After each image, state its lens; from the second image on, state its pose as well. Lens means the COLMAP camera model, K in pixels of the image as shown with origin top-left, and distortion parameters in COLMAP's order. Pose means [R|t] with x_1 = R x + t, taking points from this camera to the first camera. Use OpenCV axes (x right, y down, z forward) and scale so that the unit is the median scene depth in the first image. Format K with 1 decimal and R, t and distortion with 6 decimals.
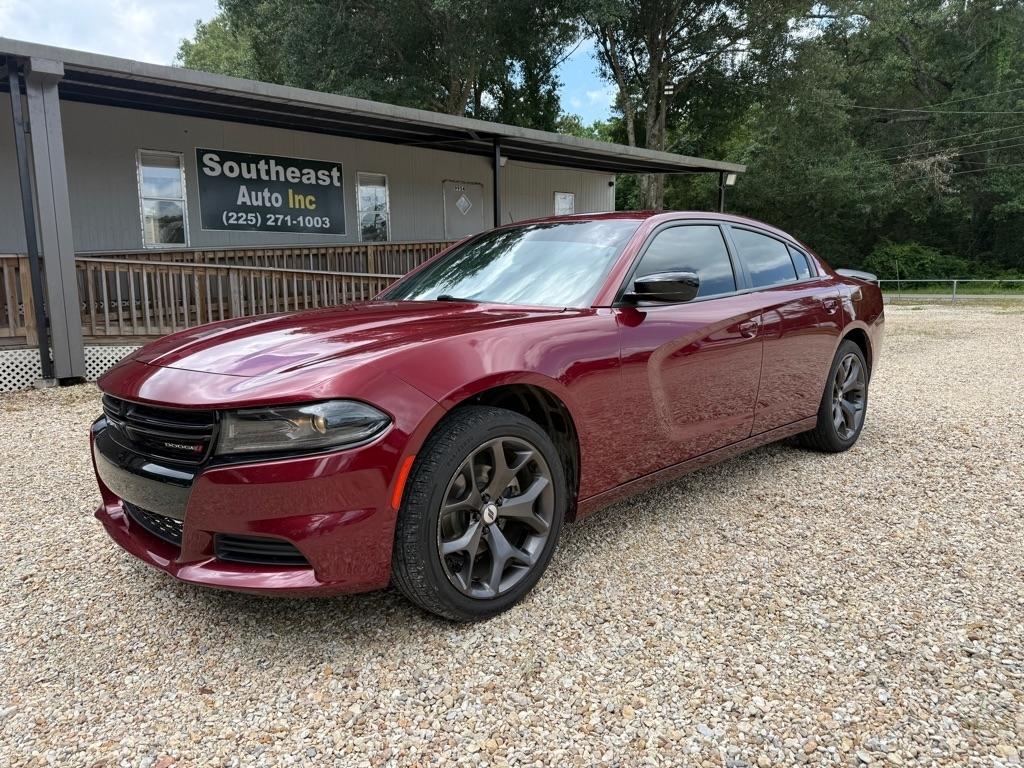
lens RADIAL K [[723.0, 0, 512.0], [0, 723.0, 384.0], [0, 0, 1]] dist [0.057681, -0.066262]
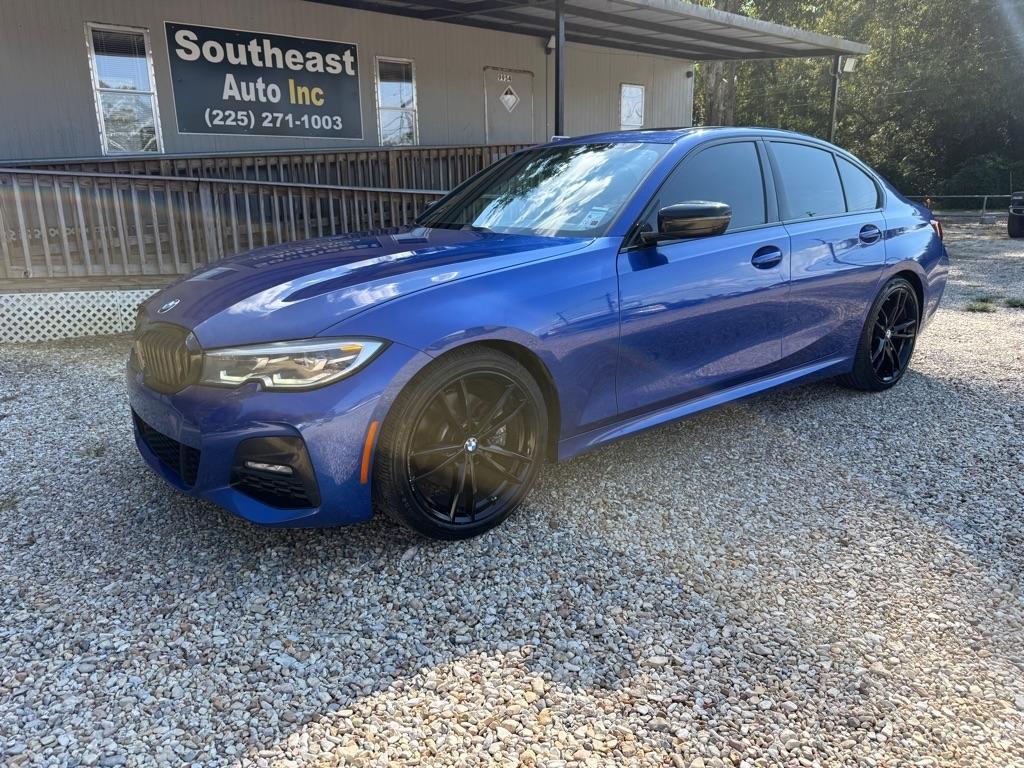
lens RADIAL K [[727.1, 0, 509.9], [0, 727.1, 384.8], [0, 0, 1]] dist [0.007580, -0.000300]
pose [[0.998850, 0.006230, -0.047531, -0.031562], [-0.001004, 0.994021, 0.109185, -0.027753], [0.047927, -0.109011, 0.992884, 0.202270]]
